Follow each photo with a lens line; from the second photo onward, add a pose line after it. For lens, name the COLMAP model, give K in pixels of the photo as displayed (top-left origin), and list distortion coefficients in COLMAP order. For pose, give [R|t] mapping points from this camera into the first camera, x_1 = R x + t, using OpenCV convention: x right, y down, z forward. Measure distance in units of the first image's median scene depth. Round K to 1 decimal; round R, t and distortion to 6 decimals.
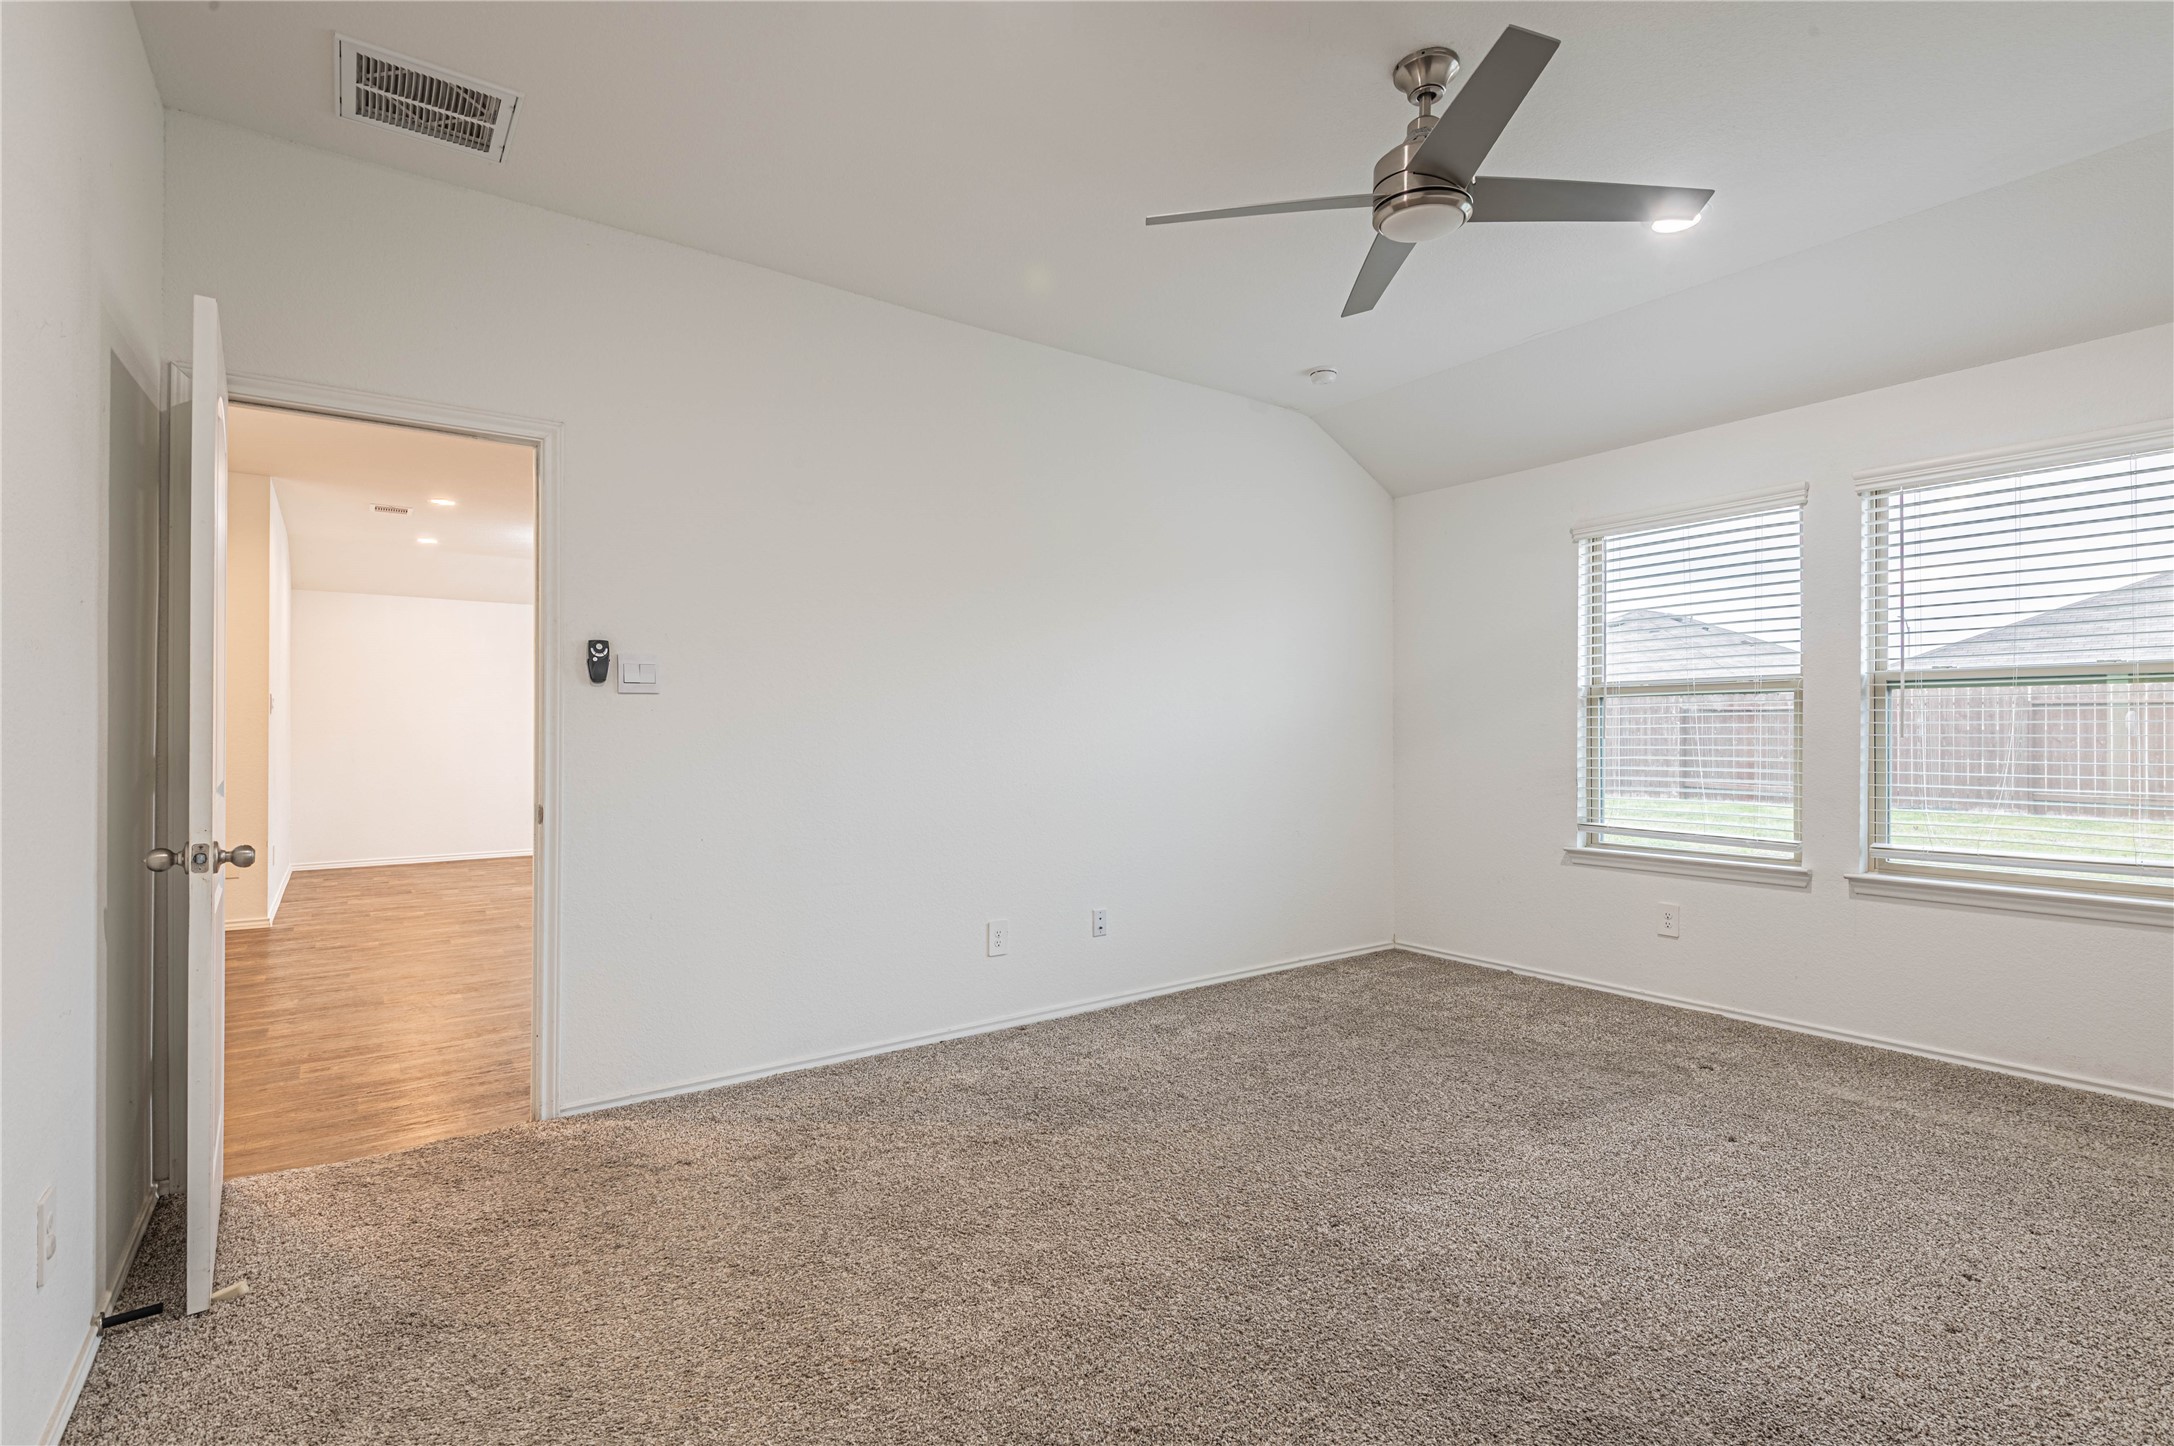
lens RADIAL K [[1018.3, 0, 1093.2], [0, 1018.3, 704.5], [0, 0, 1]] dist [0.000130, -0.001140]
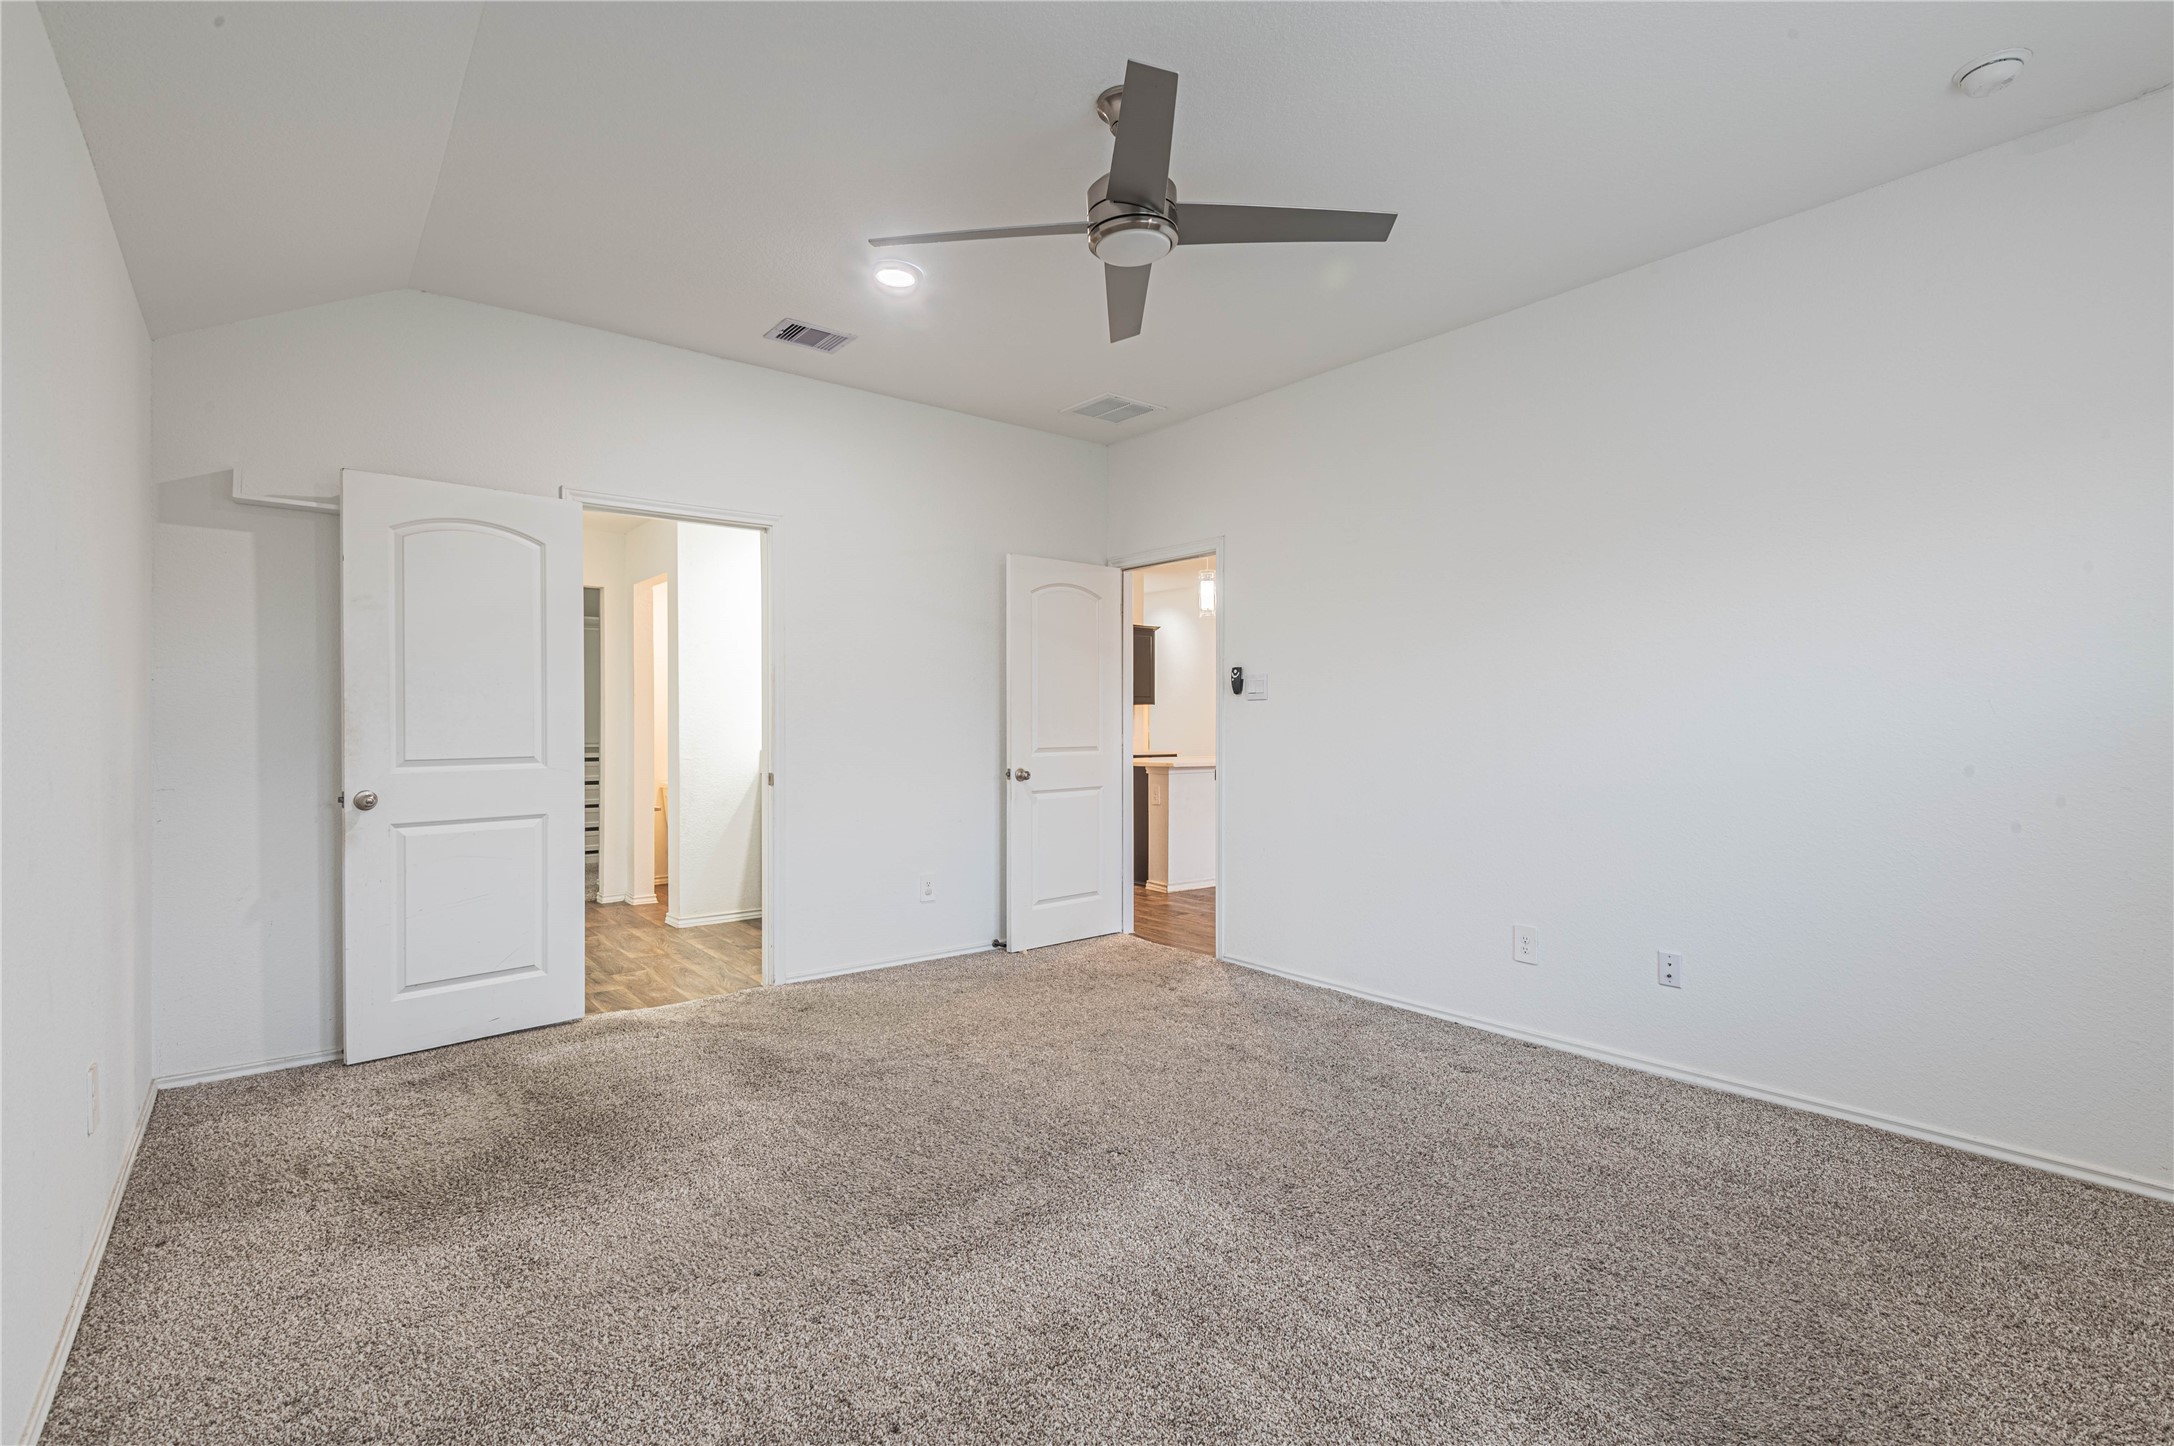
lens RADIAL K [[997.2, 0, 1087.0], [0, 997.2, 723.0], [0, 0, 1]] dist [0.001716, -0.000091]
pose [[0.033675, 0.000101, -0.999433, 0.859847], [0.024052, 0.999710, 0.000912, 0.012910], [0.999143, -0.024069, 0.033663, 0.591086]]
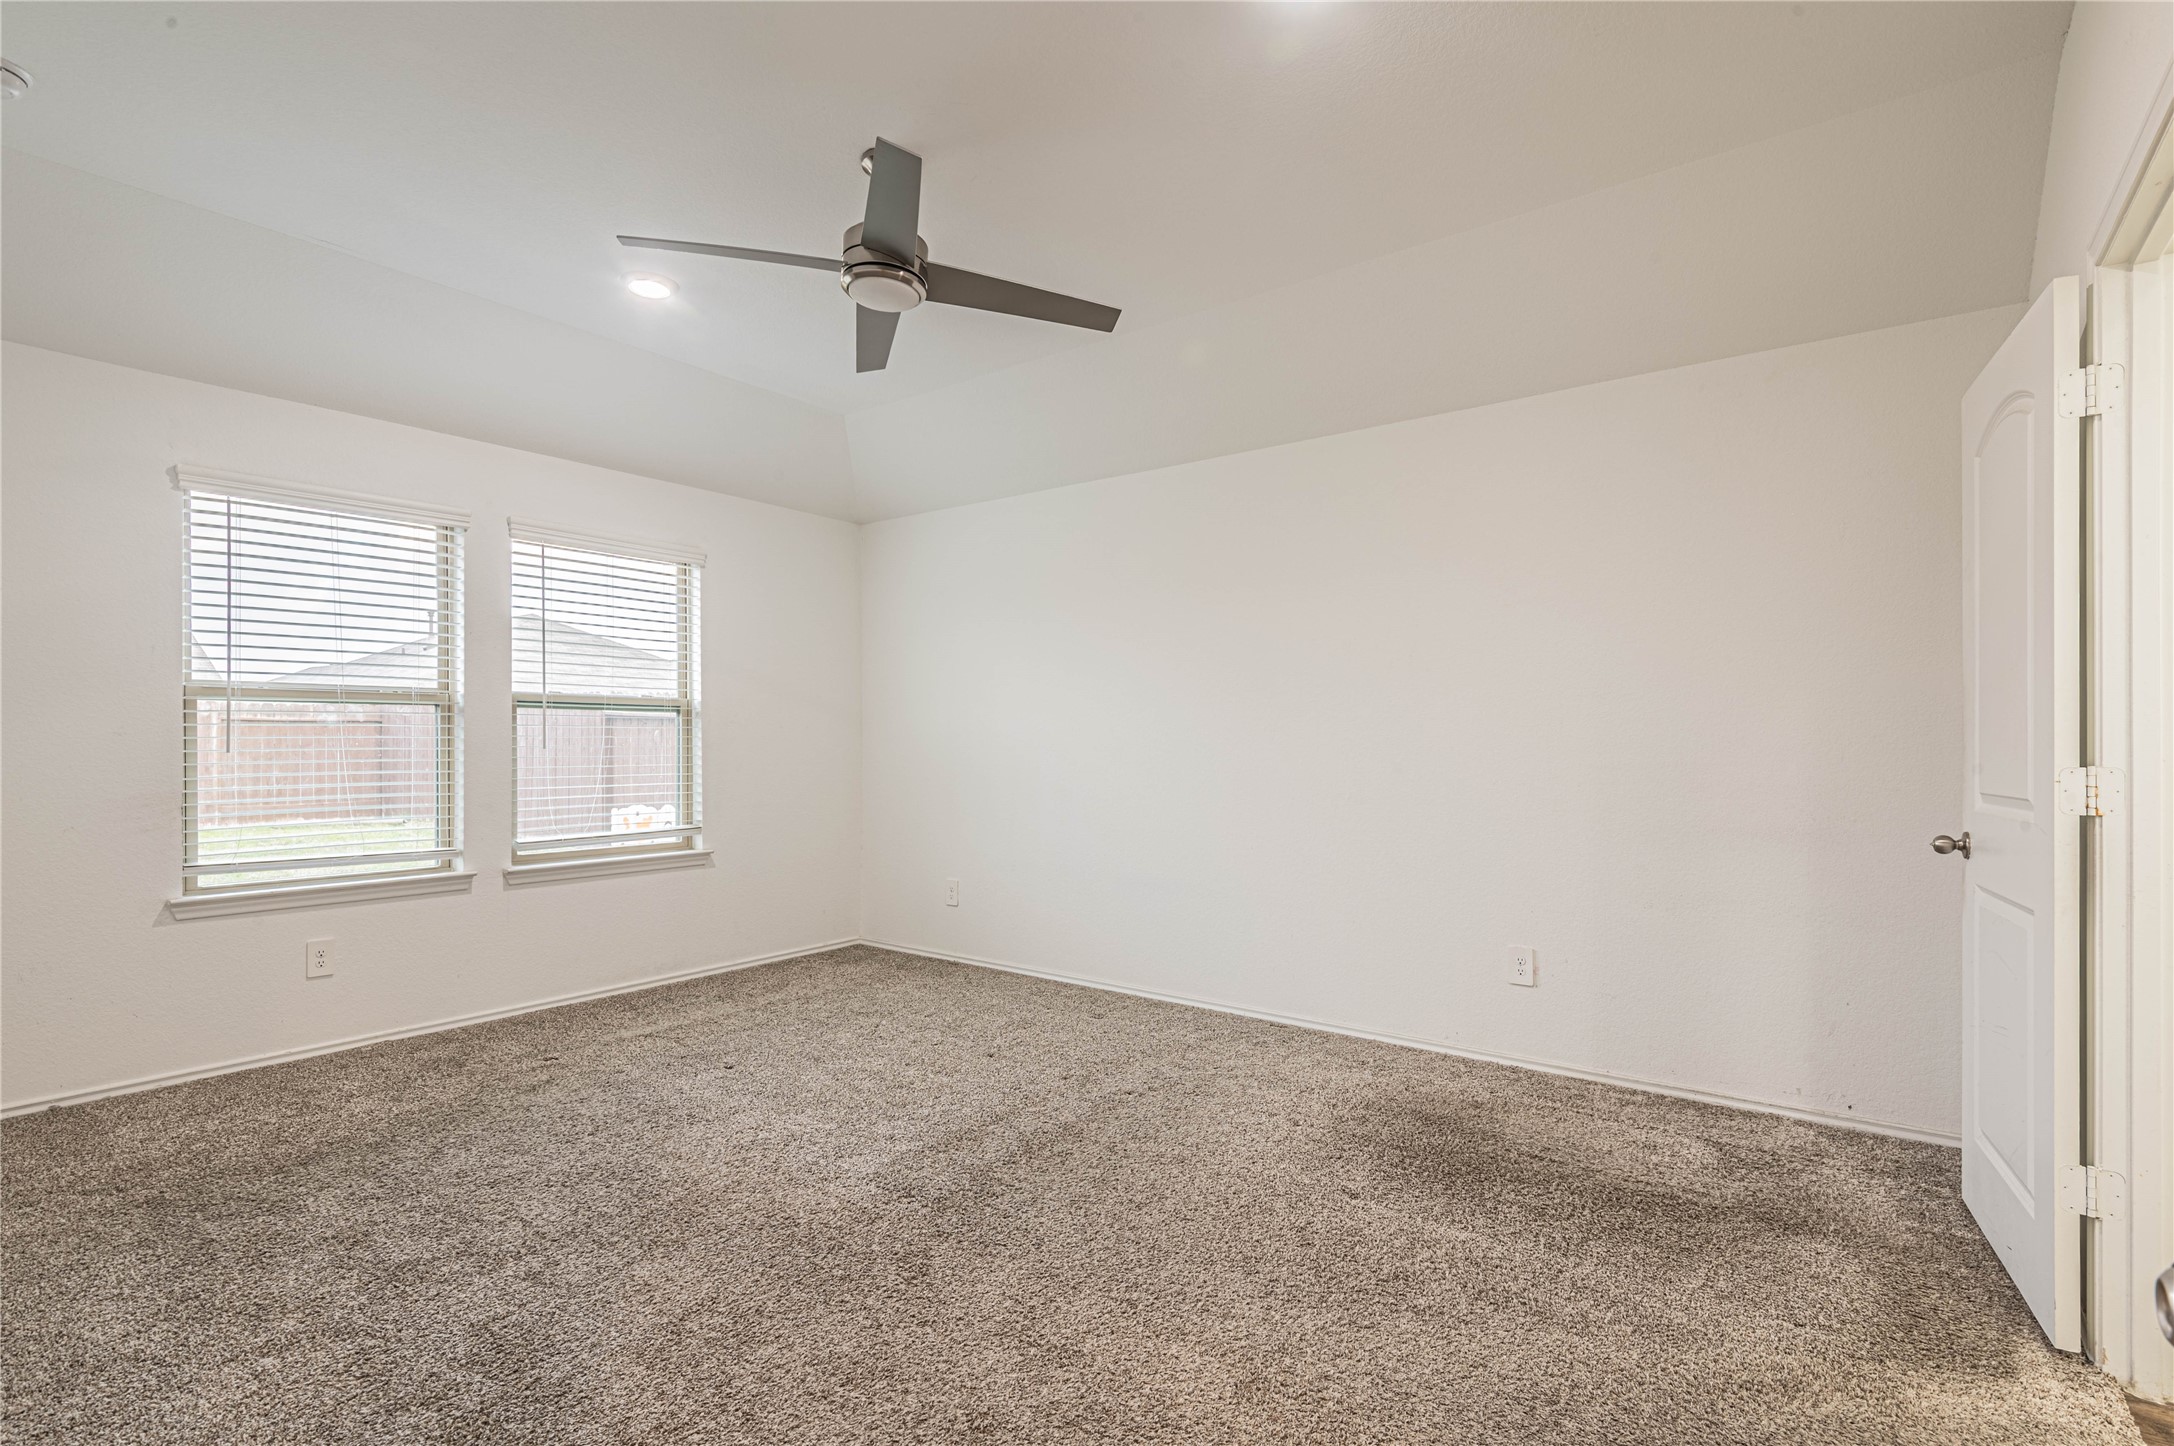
lens RADIAL K [[1020.9, 0, 1087.0], [0, 1020.9, 723.0], [0, 0, 1]] dist [-0.000516, -0.000288]
pose [[-0.290123, 0.019898, 0.956783, -0.535586], [-0.025034, 0.999284, -0.028373, 0.020239], [-0.956662, -0.032184, -0.289417, 0.715025]]
